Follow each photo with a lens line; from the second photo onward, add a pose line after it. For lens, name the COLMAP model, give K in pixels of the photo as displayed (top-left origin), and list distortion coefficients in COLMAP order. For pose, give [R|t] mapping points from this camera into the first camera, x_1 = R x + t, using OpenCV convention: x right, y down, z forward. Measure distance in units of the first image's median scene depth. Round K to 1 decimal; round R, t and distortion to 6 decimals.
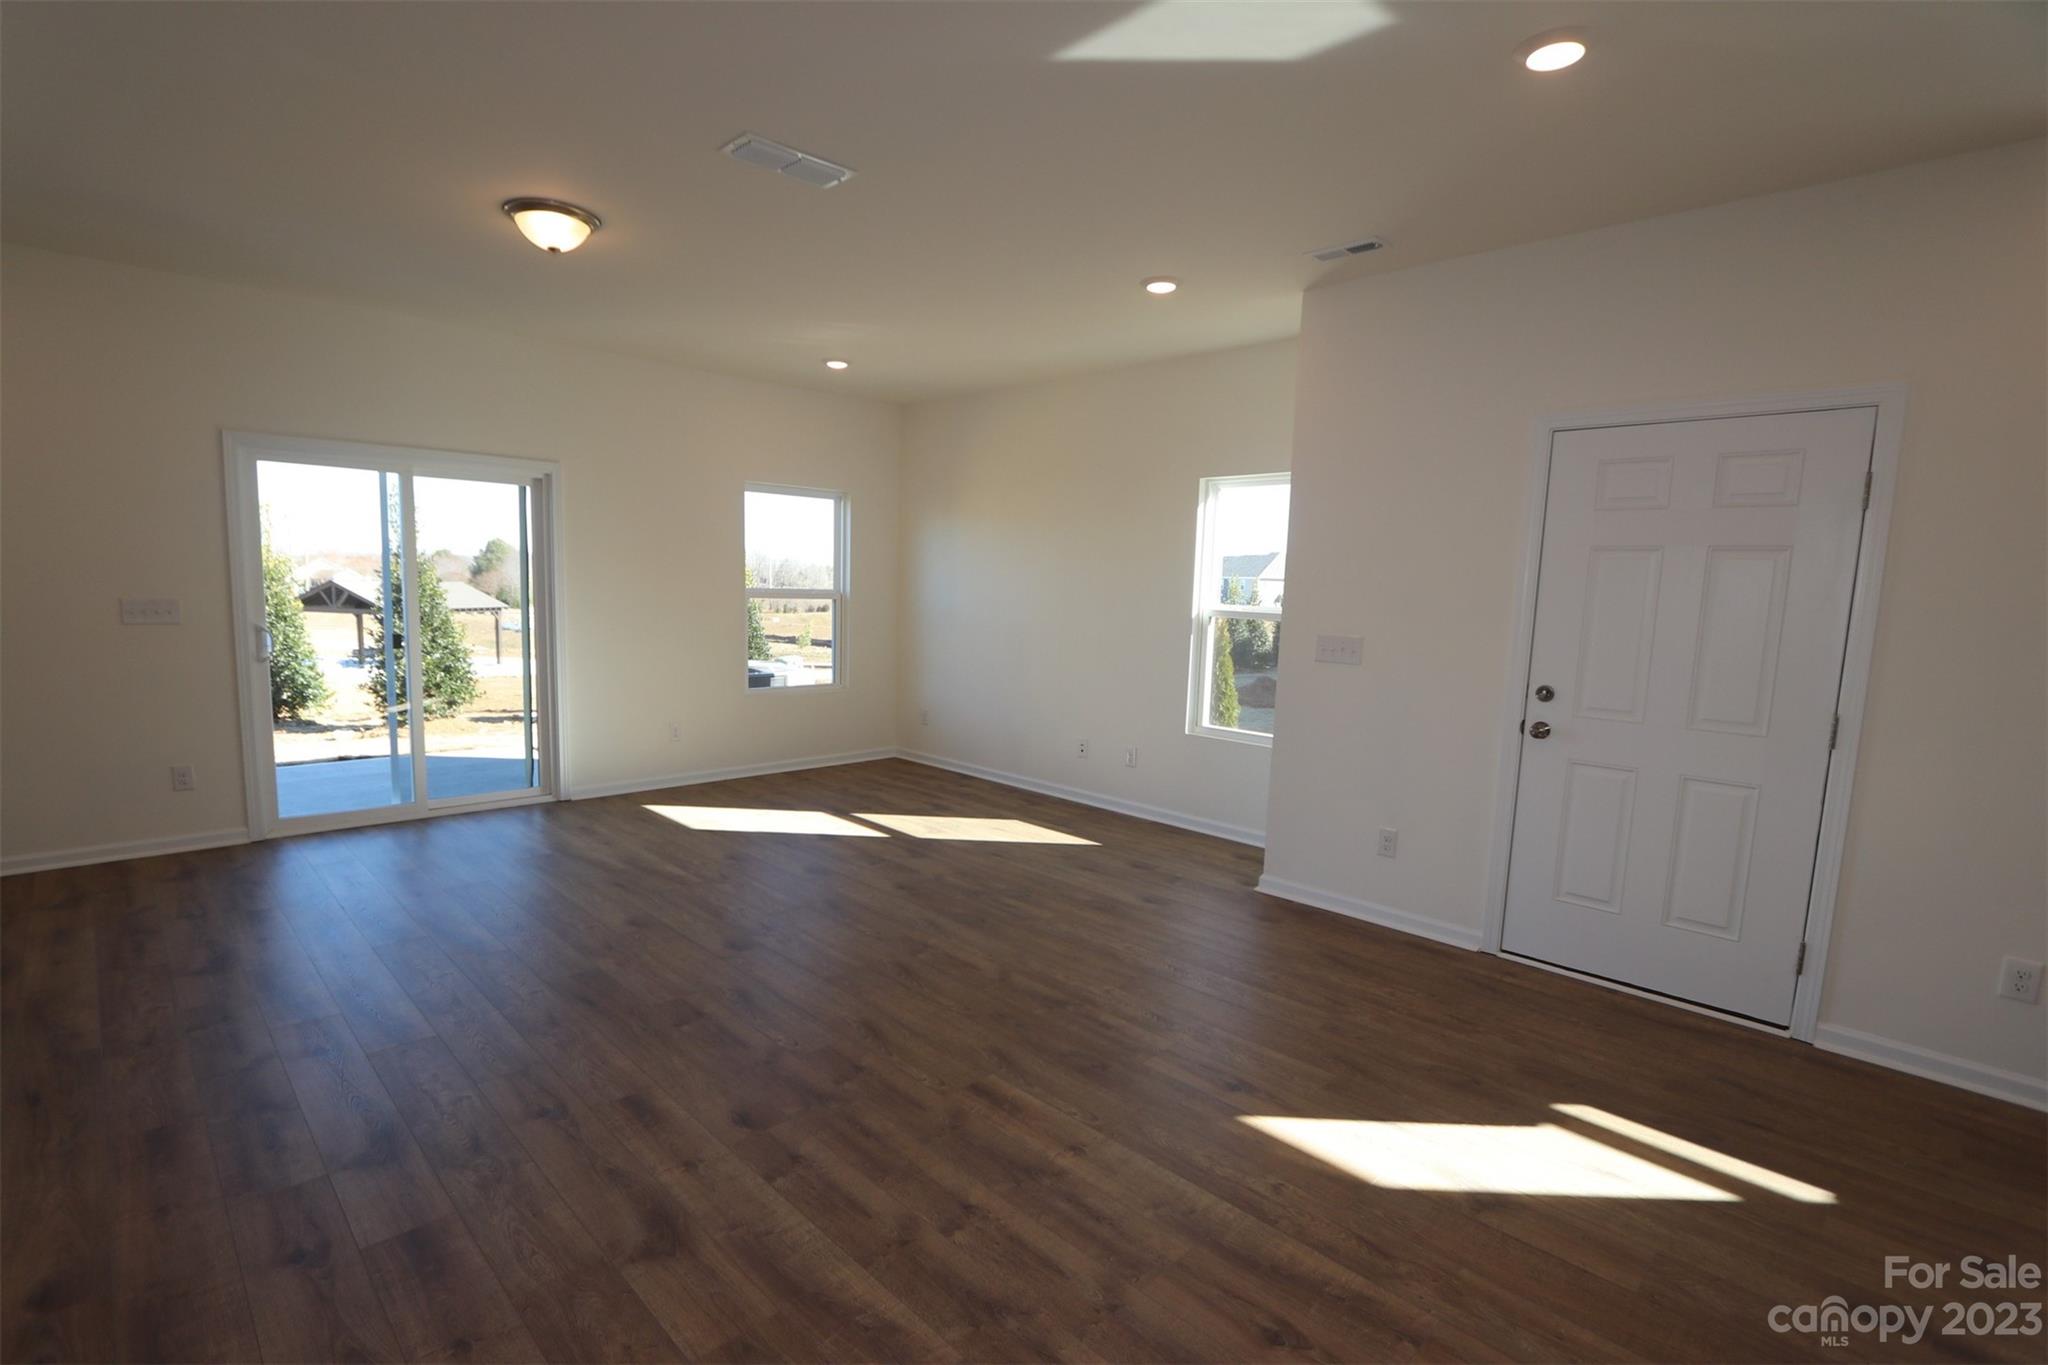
lens RADIAL K [[952.4, 0, 997.3], [0, 952.4, 703.1], [0, 0, 1]] dist [-0.016336, 0.001884]
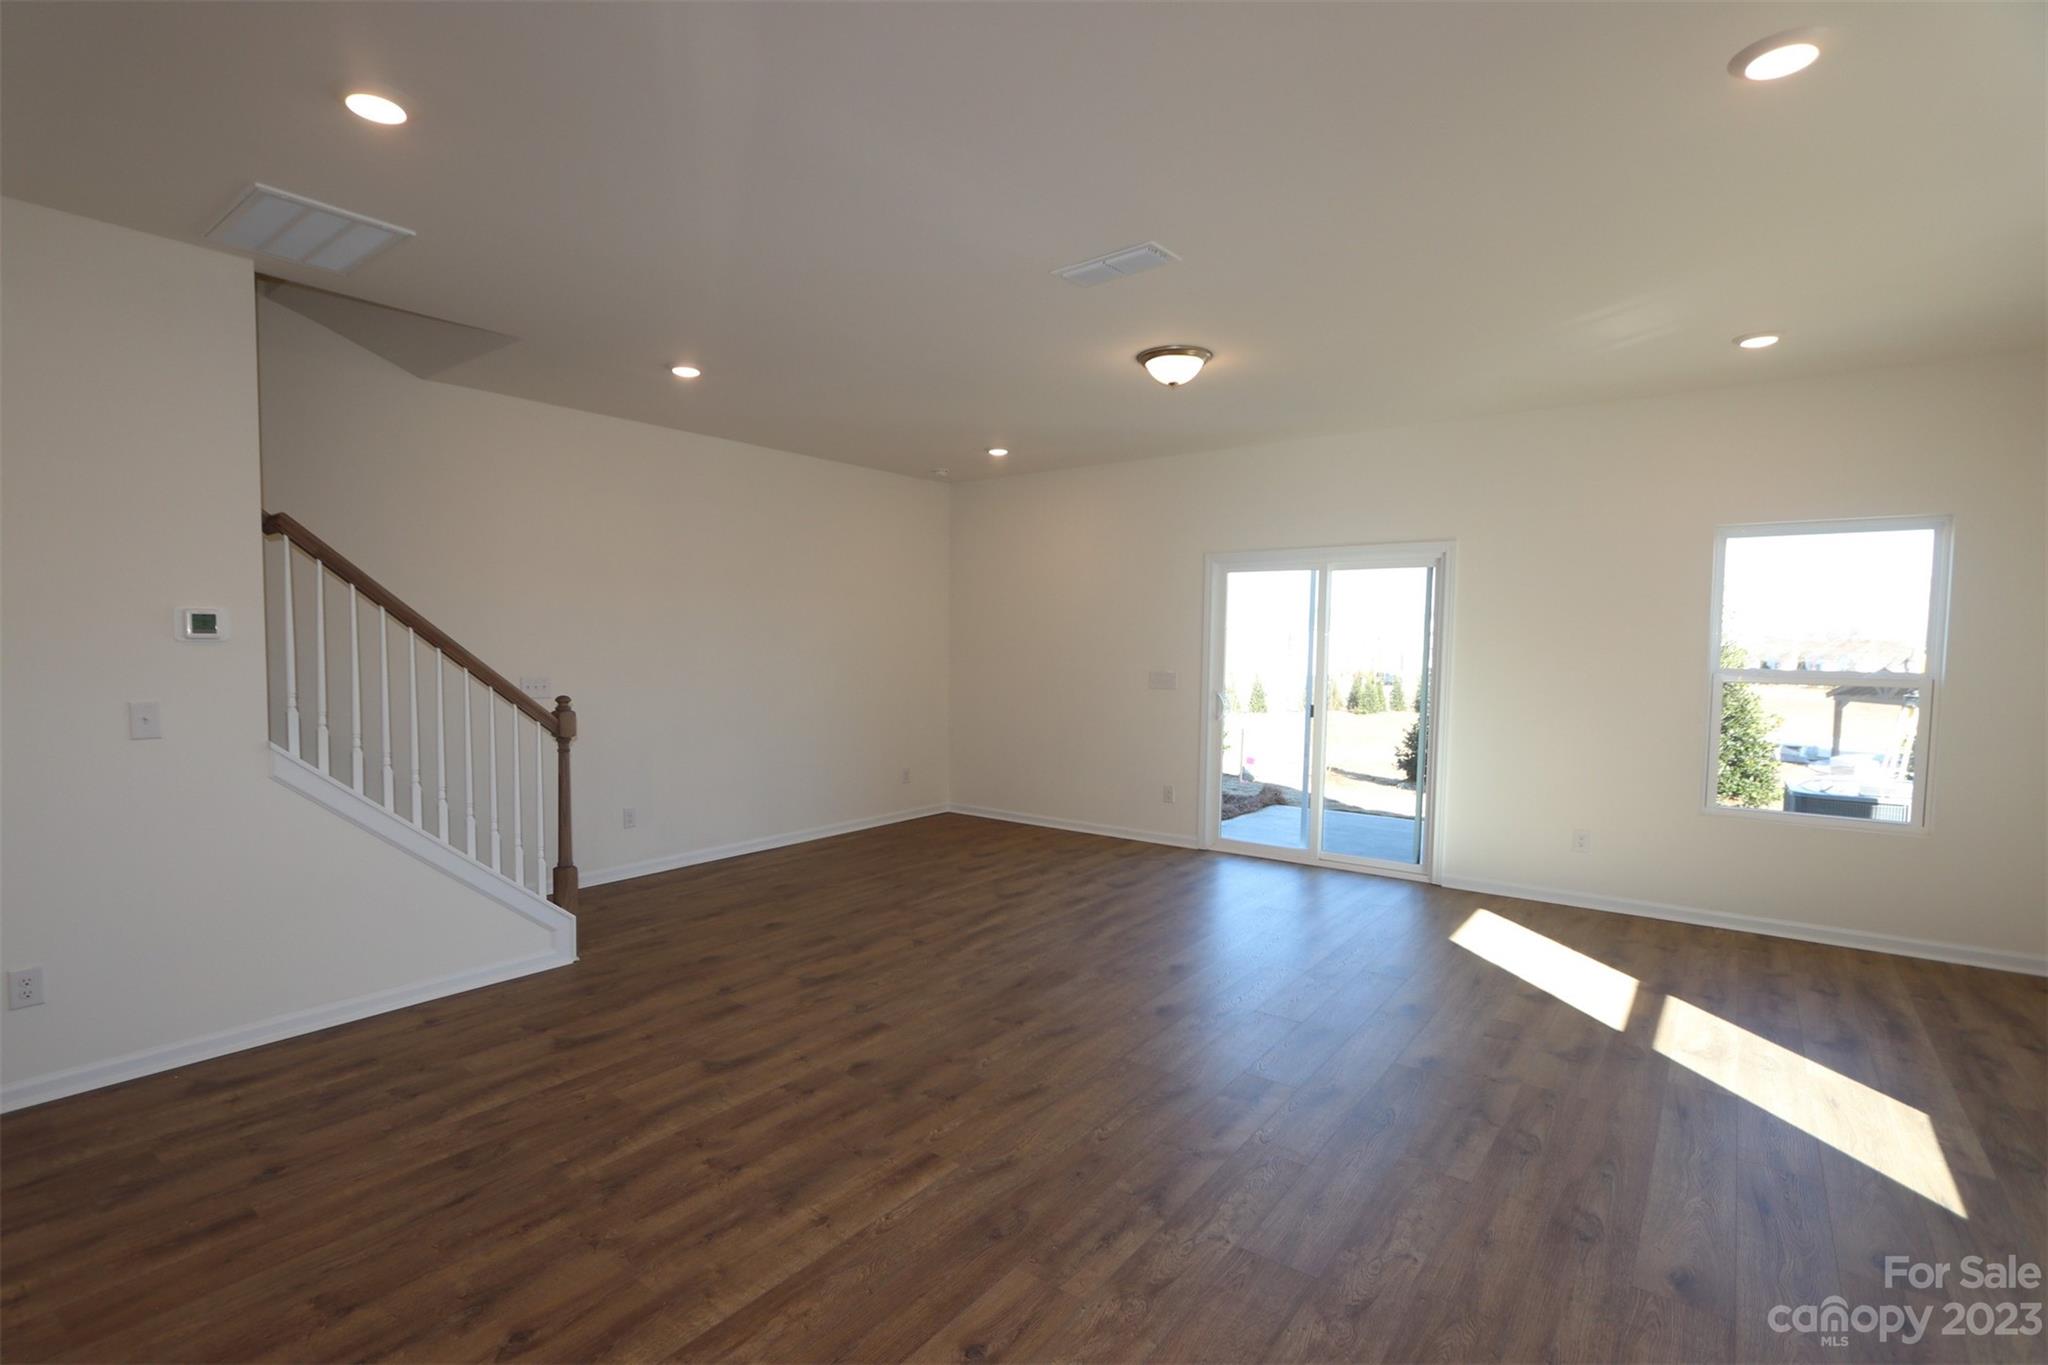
lens RADIAL K [[952.4, 0, 997.3], [0, 952.4, 703.1], [0, 0, 1]] dist [-0.016336, 0.001884]
pose [[0.139336, 0.036112, -0.989586, 0.812111], [-0.128118, 0.991593, 0.018146, -0.077536], [0.981922, 0.124256, 0.142791, 0.745942]]
